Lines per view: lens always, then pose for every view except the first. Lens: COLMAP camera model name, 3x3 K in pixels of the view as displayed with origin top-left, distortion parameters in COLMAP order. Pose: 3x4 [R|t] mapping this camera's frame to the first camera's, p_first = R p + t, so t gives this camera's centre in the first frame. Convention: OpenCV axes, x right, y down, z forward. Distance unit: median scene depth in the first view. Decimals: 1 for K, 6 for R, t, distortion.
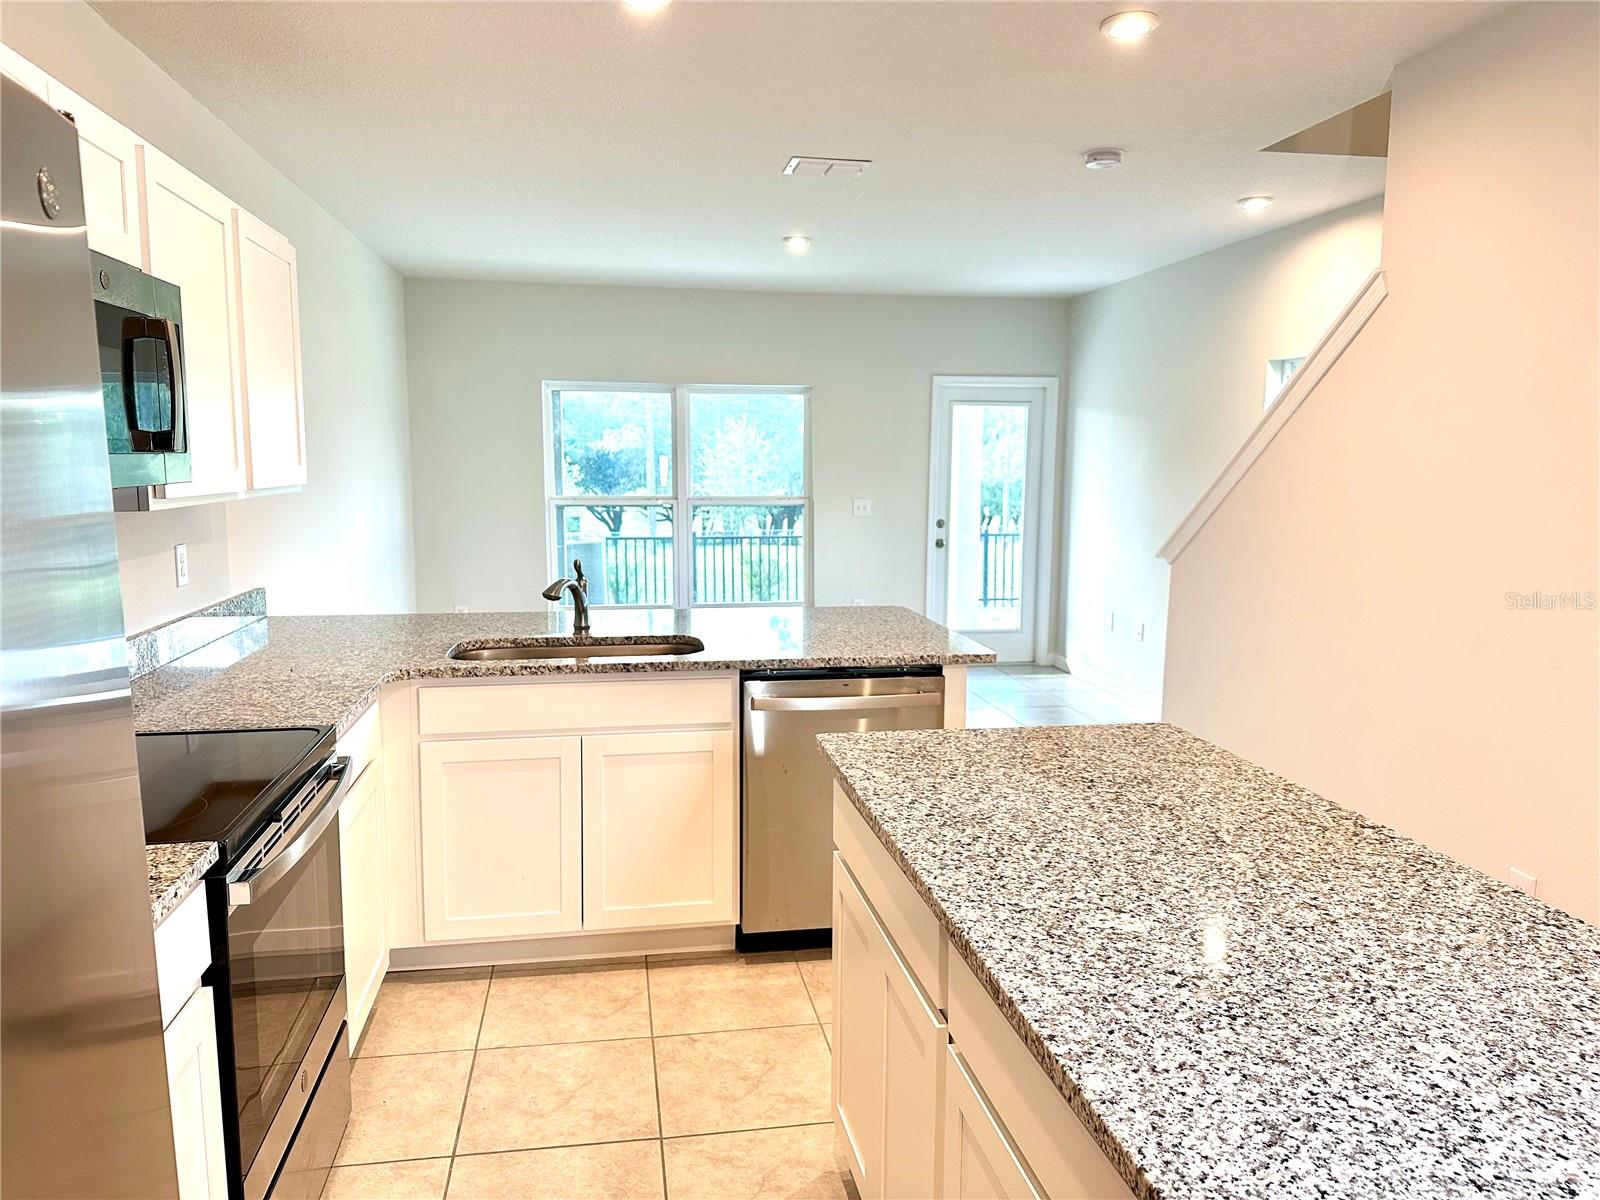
lens RADIAL K [[1111.6, 0, 800.0], [0, 1111.6, 600.0], [0, 0, 1]] dist [0.180640, -0.289548]
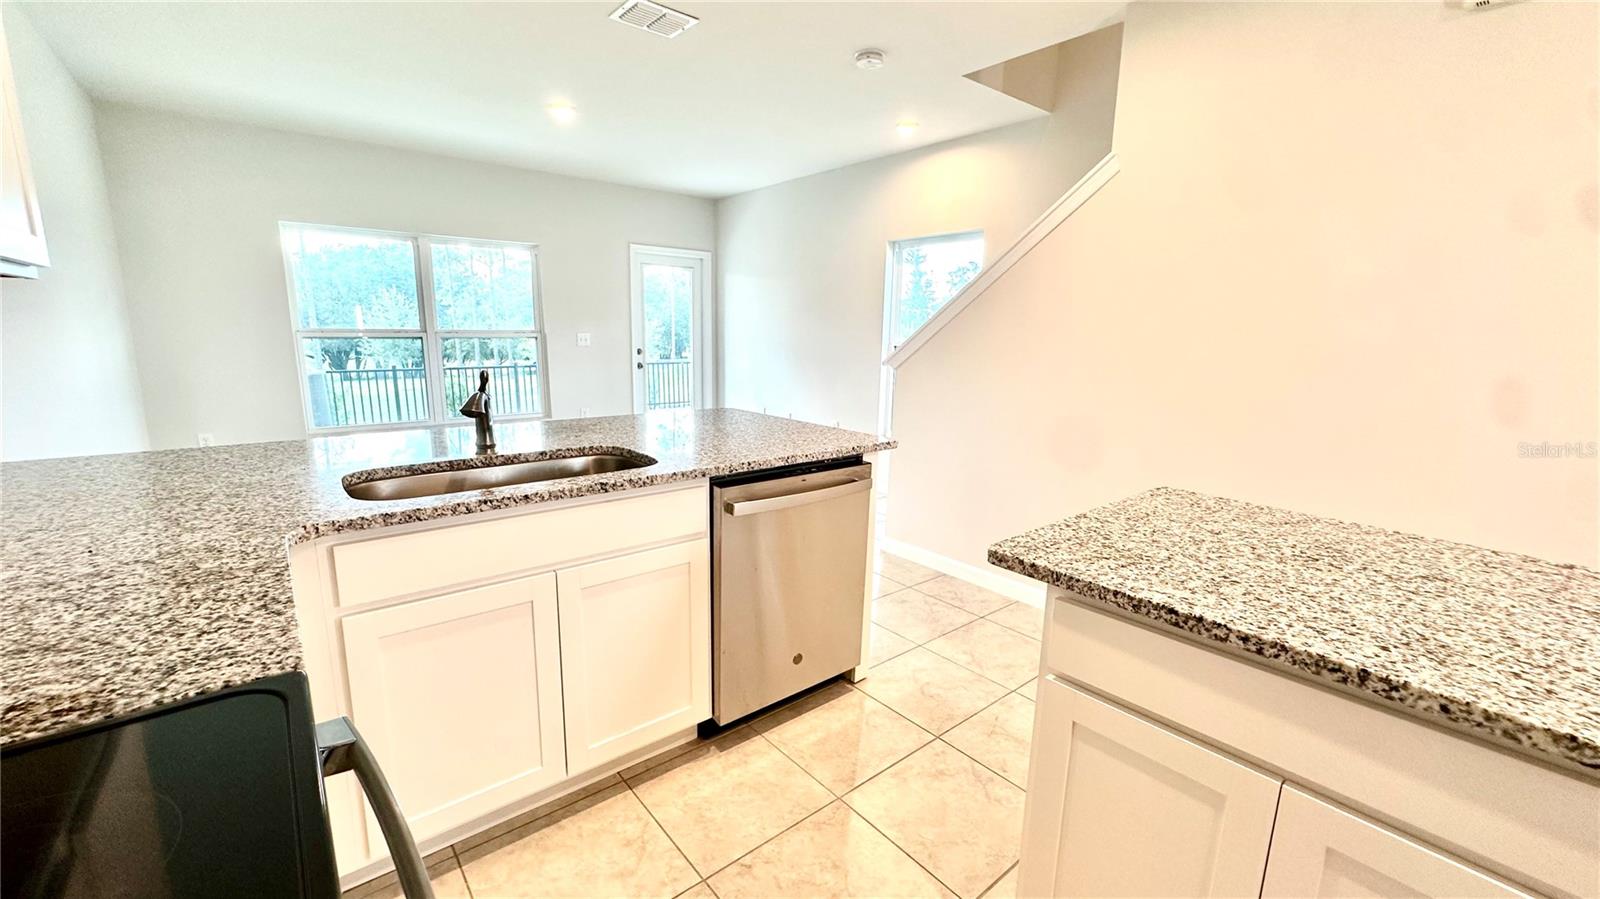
lens RADIAL K [[642.5, 0, 800.0], [0, 642.5, 449.5], [0, 0, 1]] dist [0.002066, 0.000361]
pose [[0.867693, -0.083997, 0.489953, -0.256334], [0.050264, 0.995394, 0.081634, -0.003087], [-0.494553, -0.046206, 0.867918, 0.463165]]
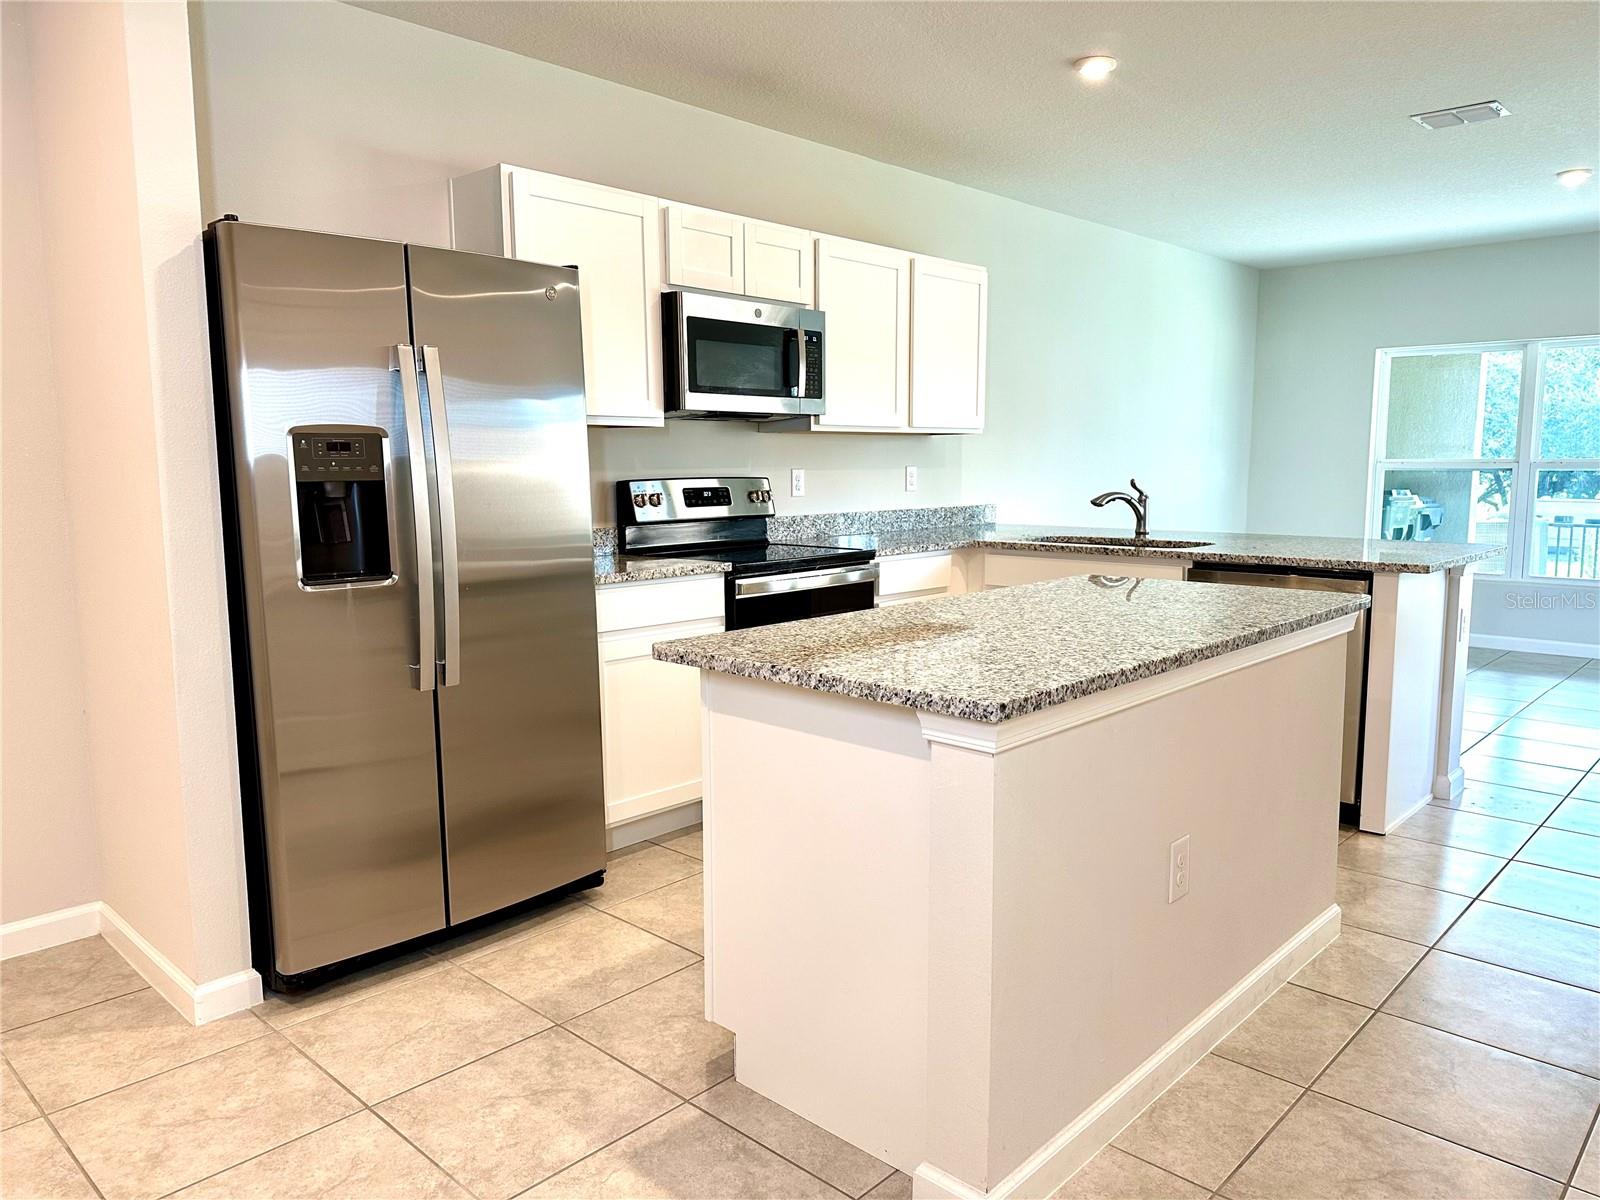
lens RADIAL K [[1113.0, 0, 800.0], [0, 1113.0, 600.0], [0, 0, 1]] dist [0.042351, -0.049877]
pose [[0.599146, 0.093567, -0.795153, 0.670116], [-0.094049, 0.994497, 0.046159, 0.088232], [0.795097, 0.047128, 0.604649, -0.100118]]
